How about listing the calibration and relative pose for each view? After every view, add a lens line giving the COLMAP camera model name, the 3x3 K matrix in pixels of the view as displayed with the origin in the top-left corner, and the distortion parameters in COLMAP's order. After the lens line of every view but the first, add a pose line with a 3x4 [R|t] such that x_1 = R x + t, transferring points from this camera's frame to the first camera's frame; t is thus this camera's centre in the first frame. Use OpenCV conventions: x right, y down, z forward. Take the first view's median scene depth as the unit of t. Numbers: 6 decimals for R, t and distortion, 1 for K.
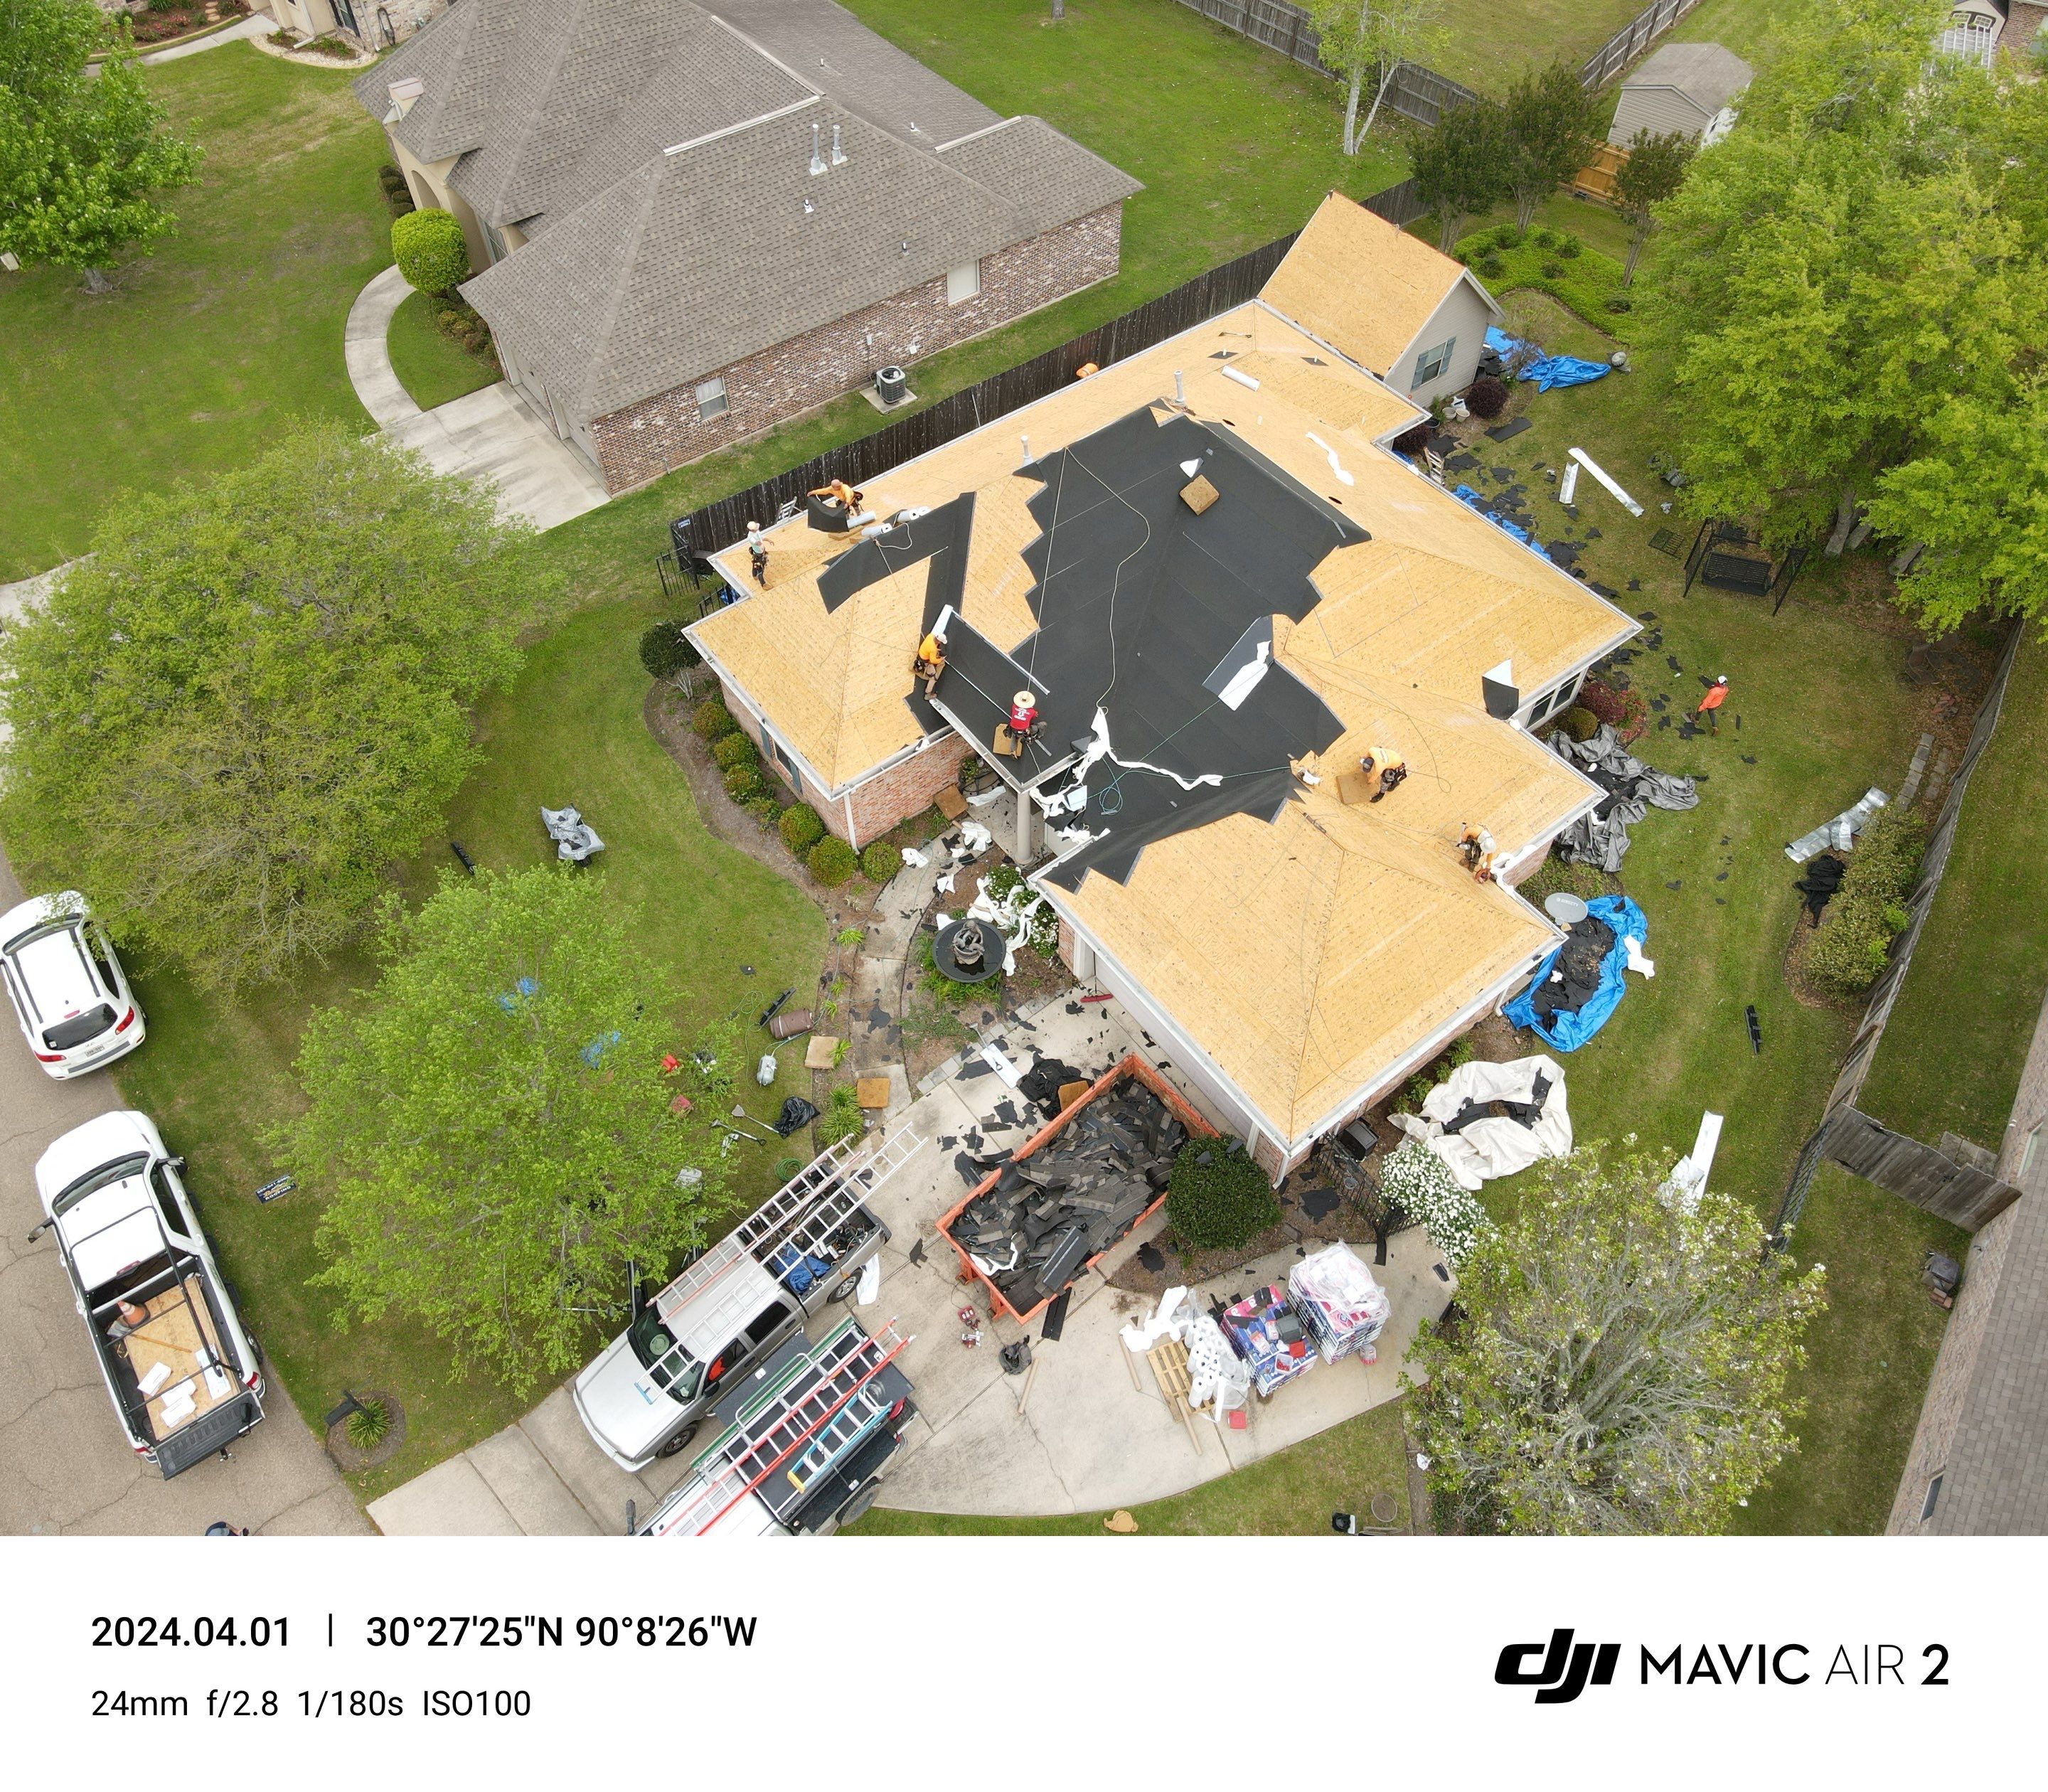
lens RADIAL K [[1488.5, 0, 1027.5], [0, 1488.5, 753.6], [0, 0, 1]] dist [0.019411, 0.000788]
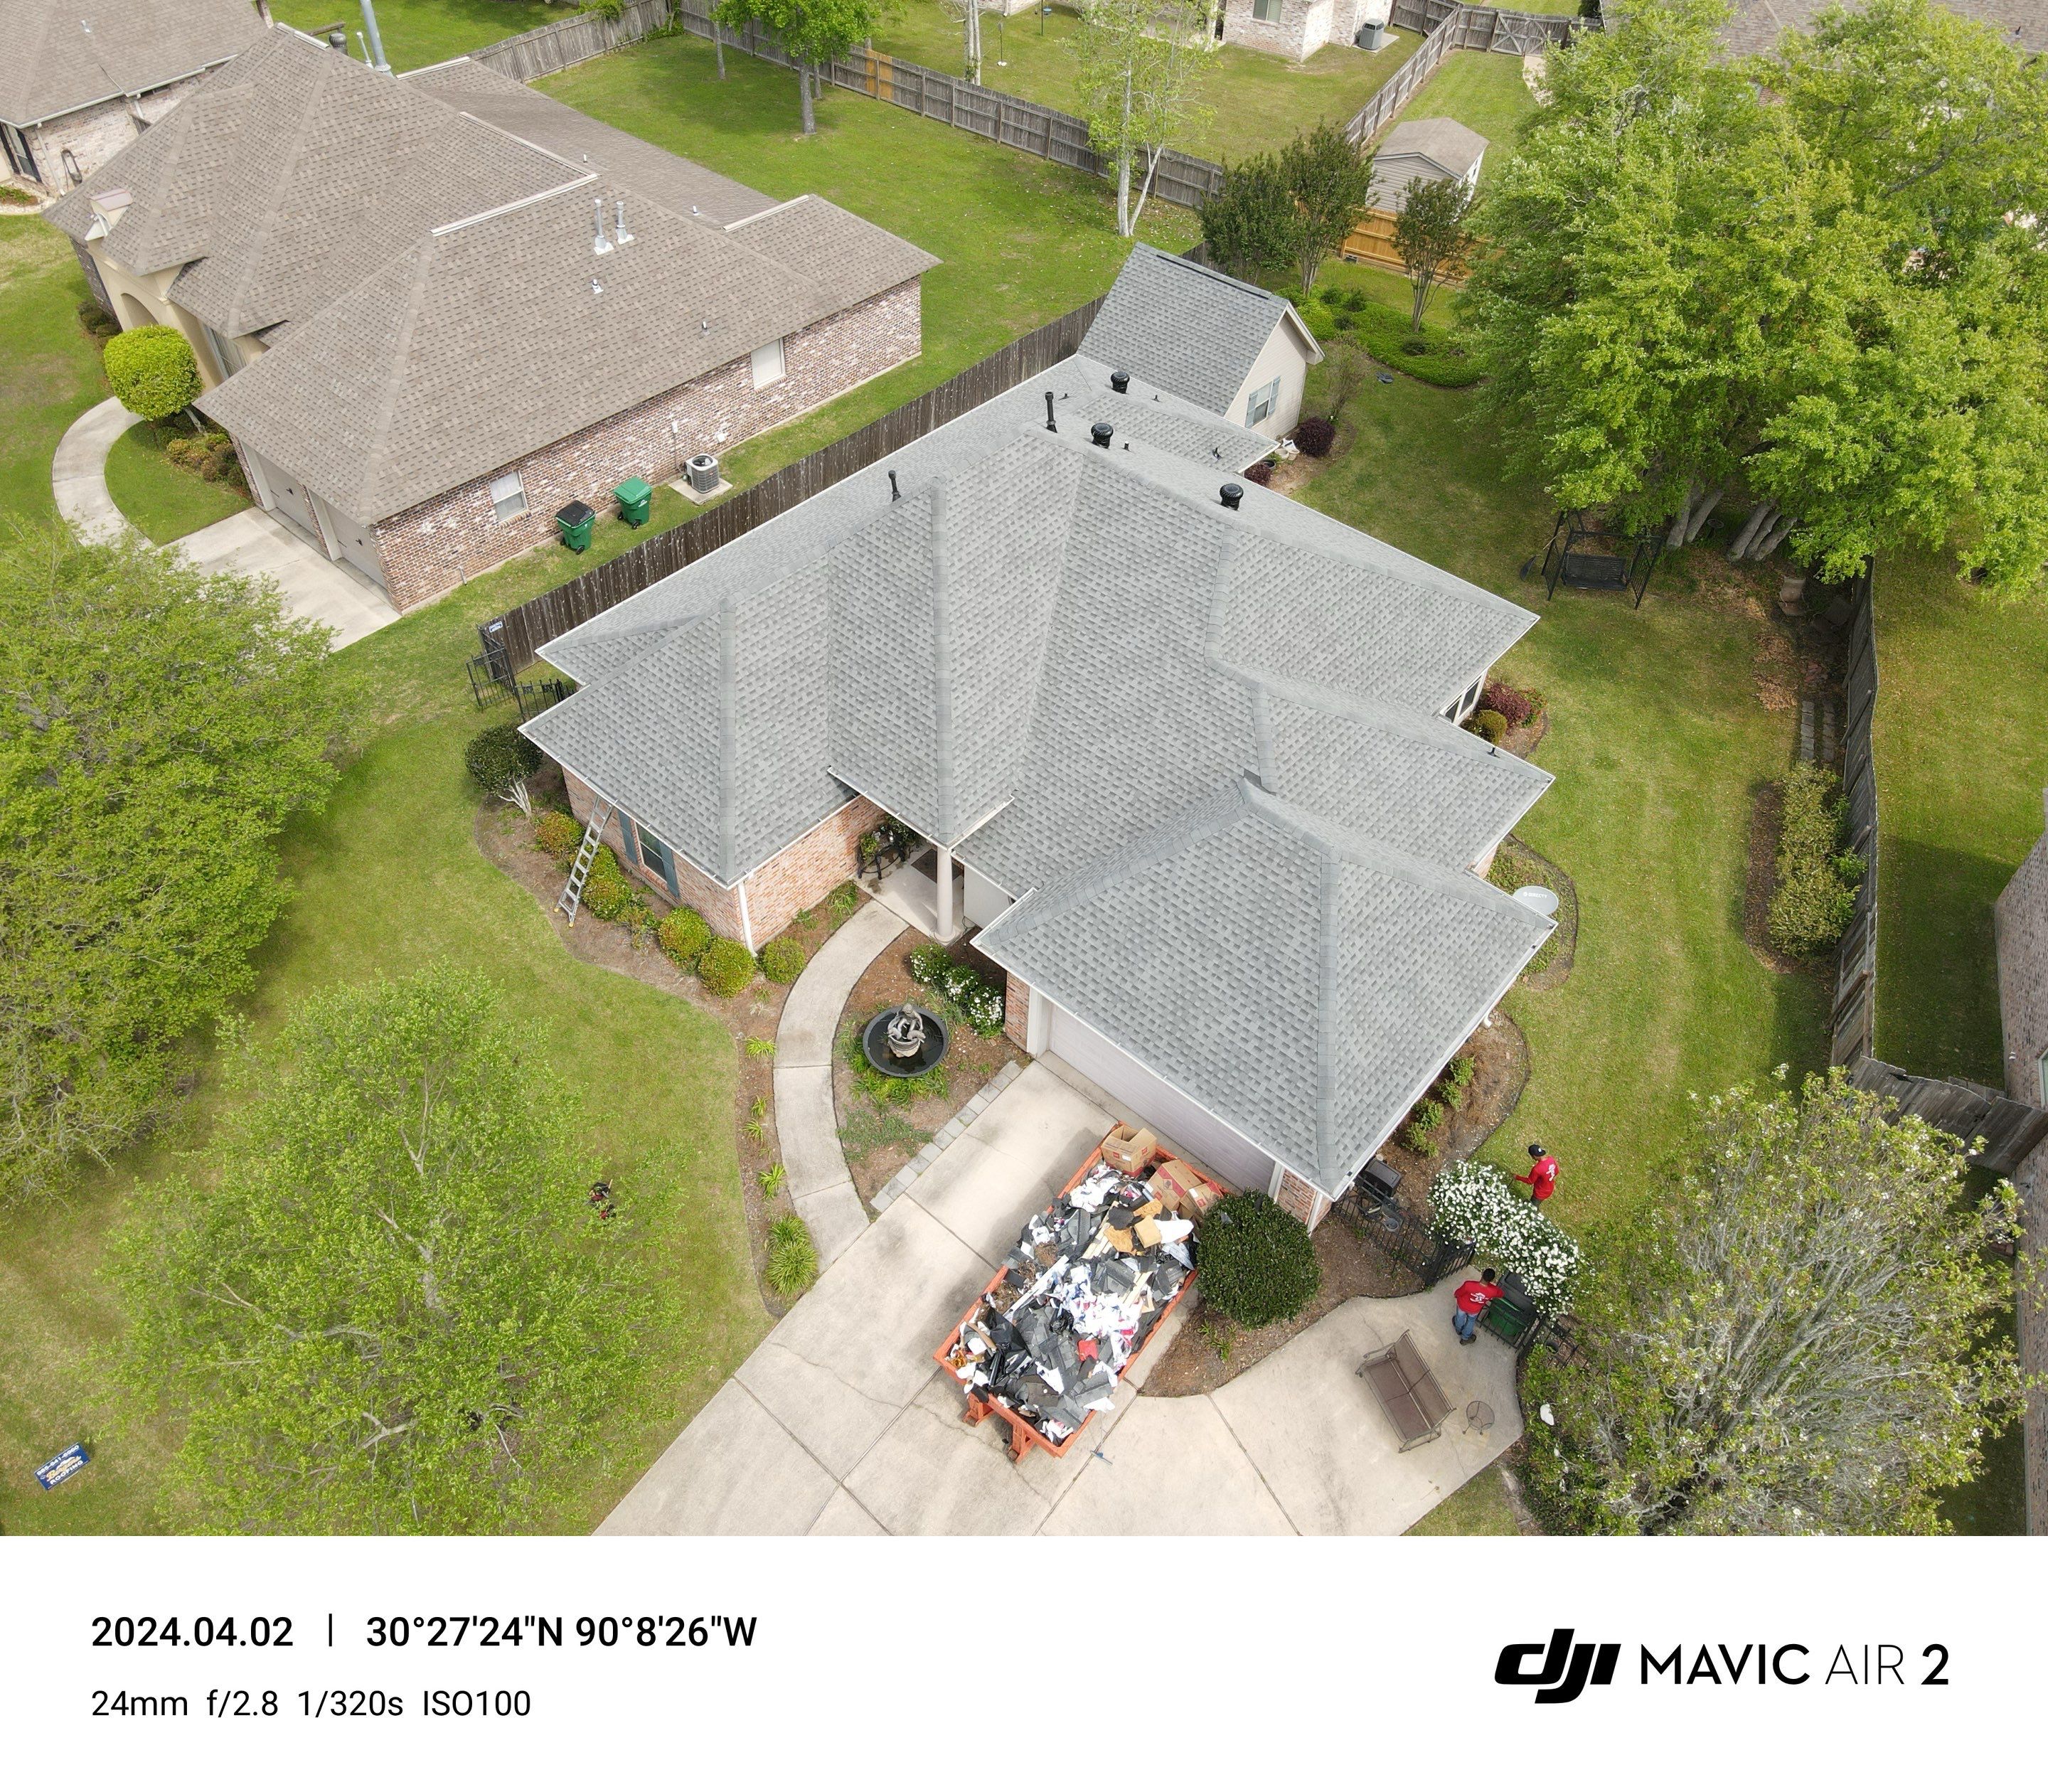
lens RADIAL K [[1488.5, 0, 1022.0], [0, 1488.5, 760.3], [0, 0, 1]] dist [0.019411, 0.000788]
pose [[0.980117, -0.113619, 0.162669, -0.075023], [0.131298, 0.986042, -0.102385, 0.053986], [-0.148765, 0.121707, 0.981354, 0.091203]]
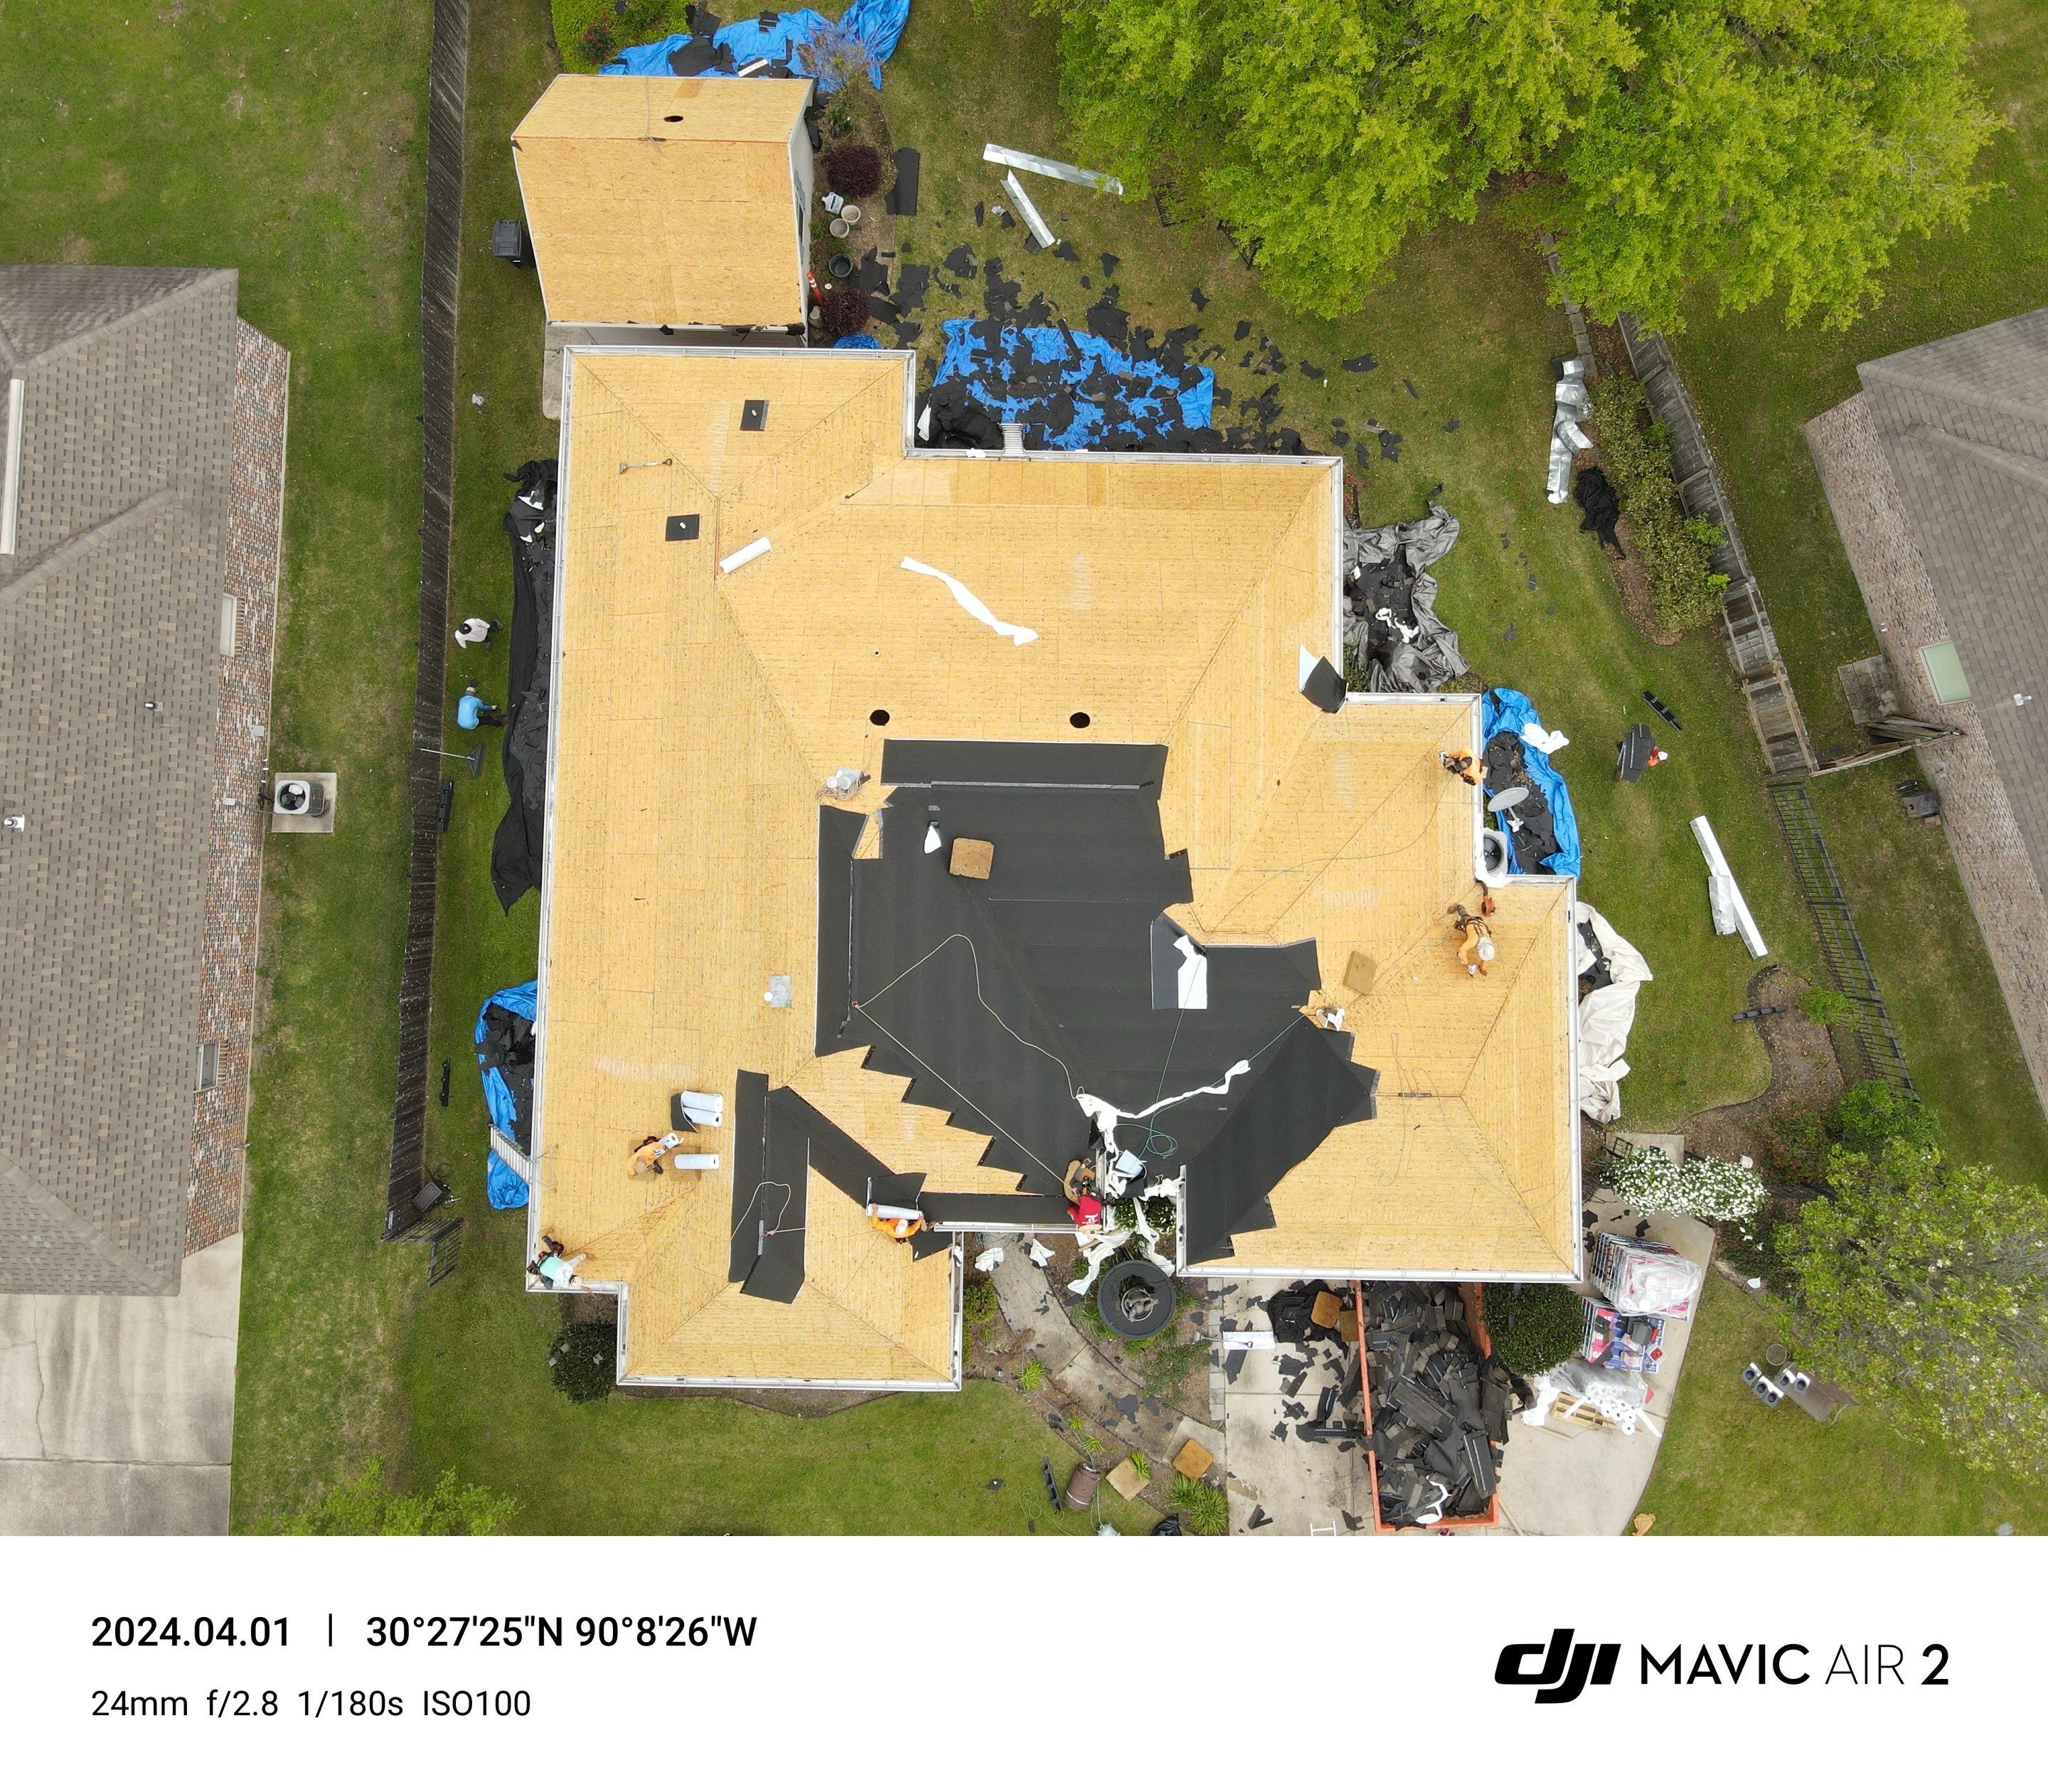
lens RADIAL K [[1488.5, 0, 1029.4], [0, 1488.5, 750.2], [0, 0, 1]] dist [0.019411, 0.000788]
pose [[0.622480, -0.780260, 0.060936, 0.105035], [0.600556, 0.526136, 0.602091, -0.522917], [-0.501848, -0.338194, 0.796099, 0.310191]]
